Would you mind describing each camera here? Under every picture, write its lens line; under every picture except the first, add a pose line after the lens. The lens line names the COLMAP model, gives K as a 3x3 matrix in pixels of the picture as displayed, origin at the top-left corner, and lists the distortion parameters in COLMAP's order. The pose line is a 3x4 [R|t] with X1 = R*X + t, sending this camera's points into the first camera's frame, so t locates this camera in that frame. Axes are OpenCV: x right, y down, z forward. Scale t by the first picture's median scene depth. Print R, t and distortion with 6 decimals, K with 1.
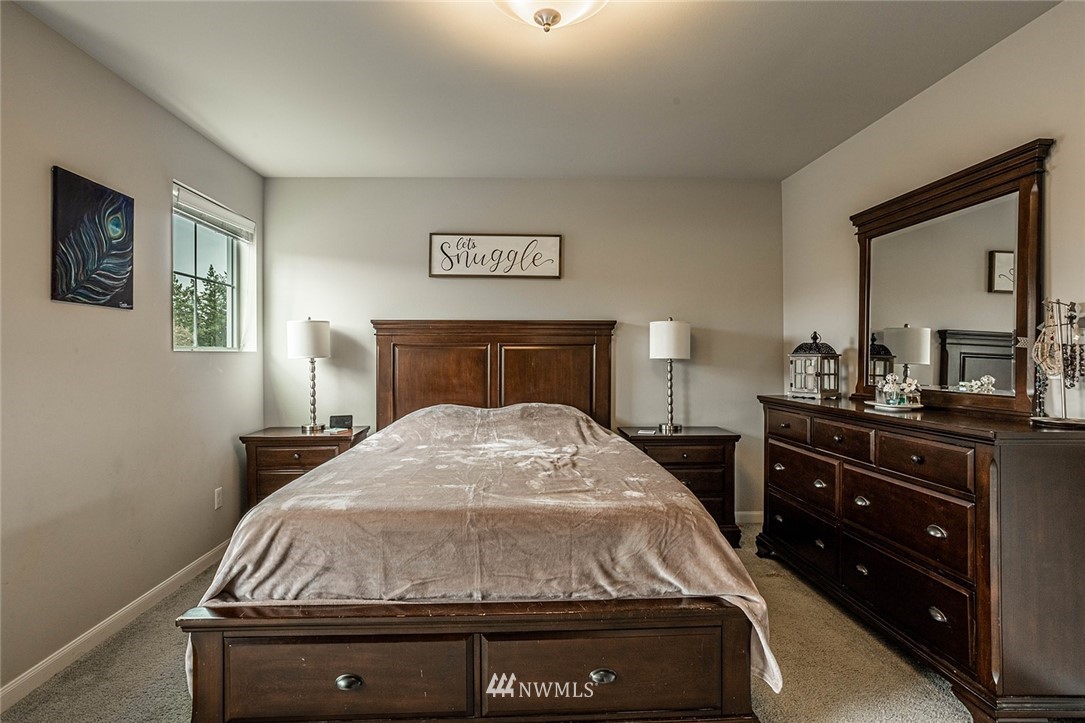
lens RADIAL K [[528.5, 0, 528.2], [0, 528.5, 351.8], [0, 0, 1]] dist [-0.038096, 0.023844]
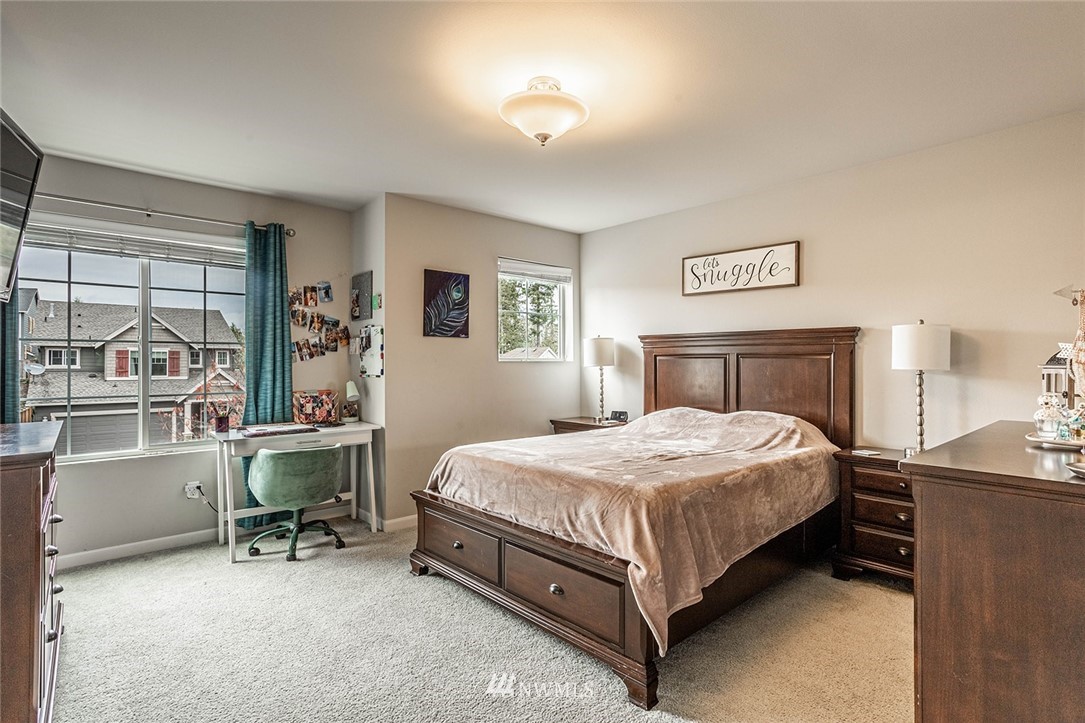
lens RADIAL K [[528.5, 0, 546.7], [0, 528.5, 370.2], [0, 0, 1]] dist [-0.038096, 0.023844]
pose [[0.651869, 0.011262, -0.758248, 0.514237], [0.002740, 0.999848, 0.017206, -0.001573], [0.758327, -0.013294, 0.651739, 0.023996]]
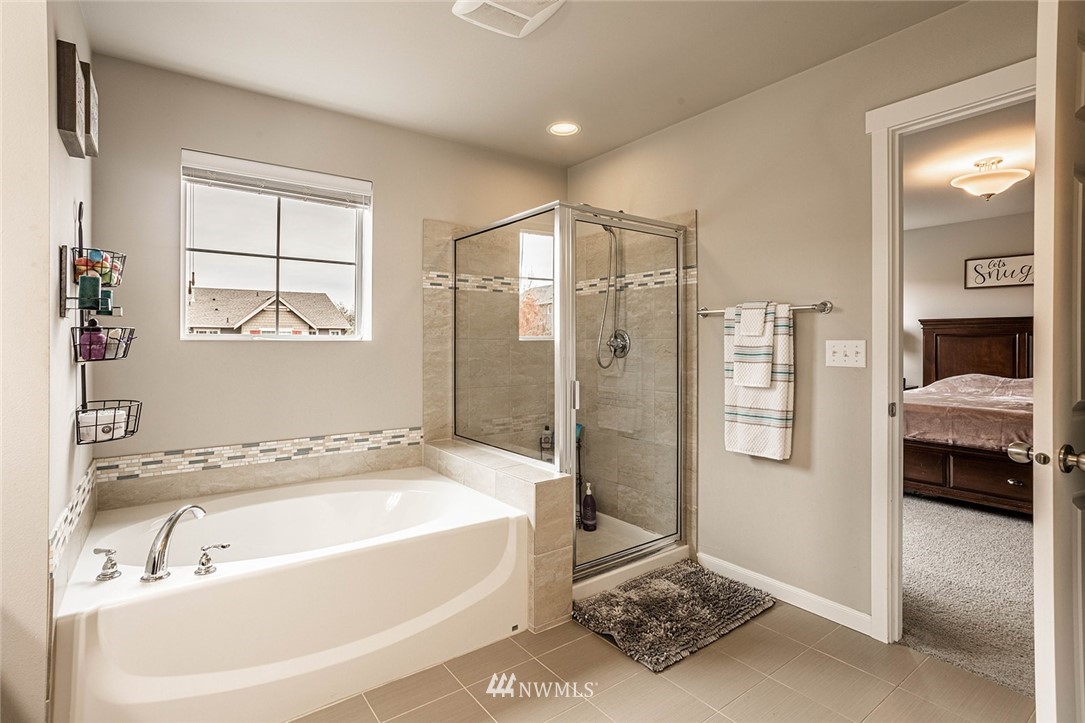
lens RADIAL K [[523.3, 0, 522.3], [0, 523.3, 337.4], [0, 0, 1]] dist [-0.011899, 0.004531]
pose [[0.544072, -0.005453, -0.839021, 0.381889], [0.009149, 0.999958, -0.000566, -0.016738], [0.838989, -0.007369, 0.544099, -0.893226]]
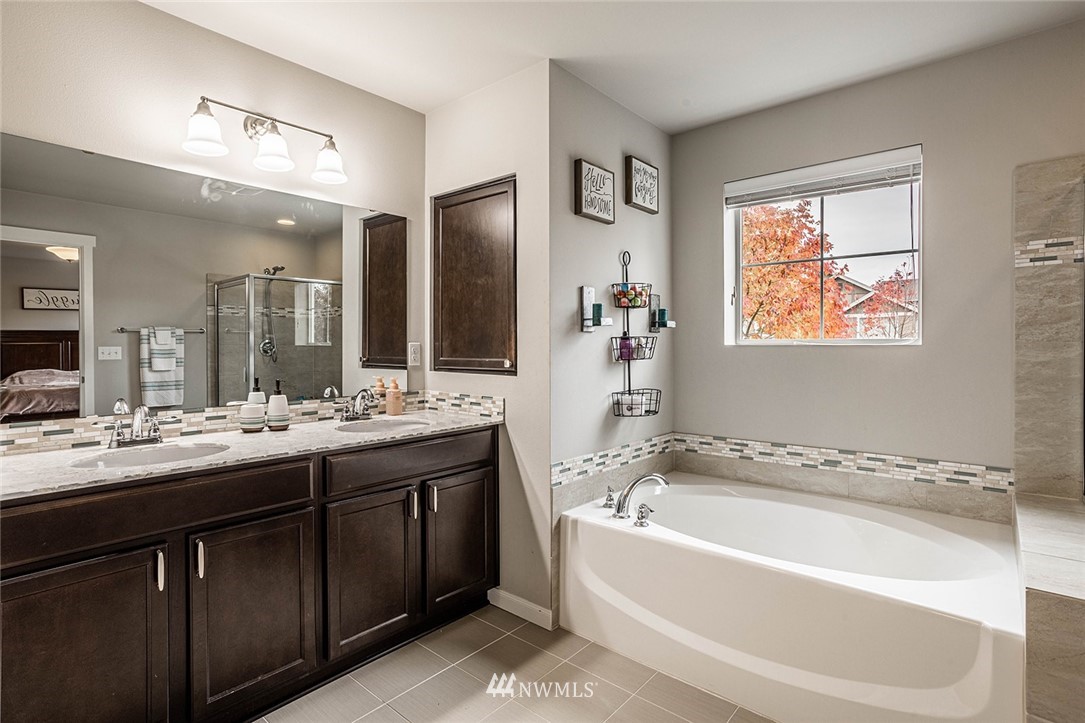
lens RADIAL K [[528.5, 0, 551.5], [0, 528.5, 352.1], [0, 0, 1]] dist [-0.038096, 0.023844]
pose [[-0.663095, 0.009174, -0.748479, 0.047538], [0.011364, 0.999933, 0.002188, 0.051809], [0.748449, -0.007055, -0.663154, 3.768042]]
